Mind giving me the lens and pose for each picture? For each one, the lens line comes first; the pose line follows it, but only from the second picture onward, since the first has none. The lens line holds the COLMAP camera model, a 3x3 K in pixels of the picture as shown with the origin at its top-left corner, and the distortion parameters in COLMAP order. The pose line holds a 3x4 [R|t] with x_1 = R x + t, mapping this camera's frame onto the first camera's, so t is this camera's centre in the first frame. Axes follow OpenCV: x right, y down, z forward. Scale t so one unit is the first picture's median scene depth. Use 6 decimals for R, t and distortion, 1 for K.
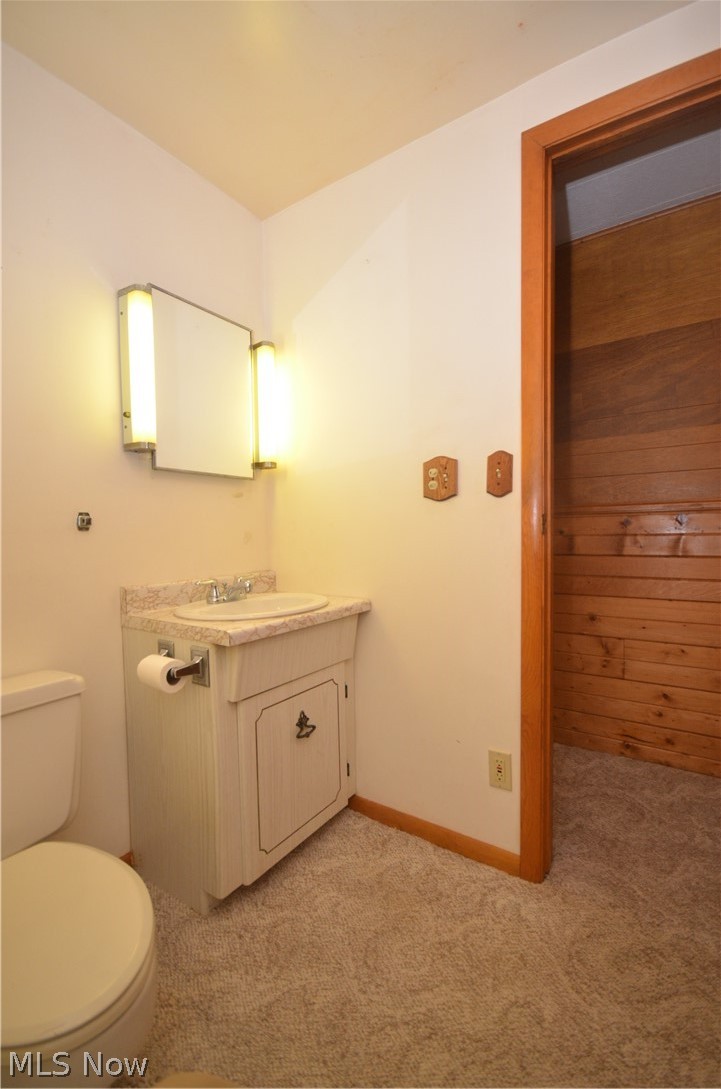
lens RADIAL K [[471.7, 0, 378.4], [0, 471.7, 547.7], [0, 0, 1]] dist [0.013389, -0.016411]
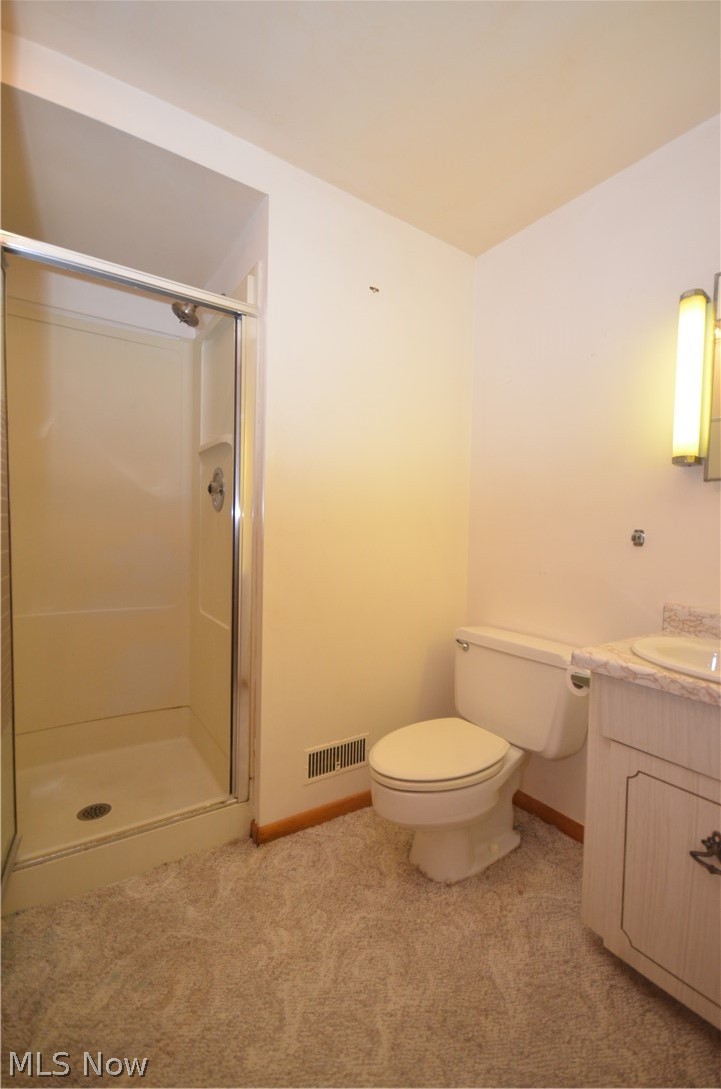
lens RADIAL K [[471.7, 0, 378.4], [0, 471.7, 547.7], [0, 0, 1]] dist [0.013389, -0.016411]
pose [[-0.373853, 0.038702, -0.926680, 0.686168], [-0.052749, 0.996625, 0.062903, -0.073240], [0.925987, 0.072398, -0.370550, 0.879733]]
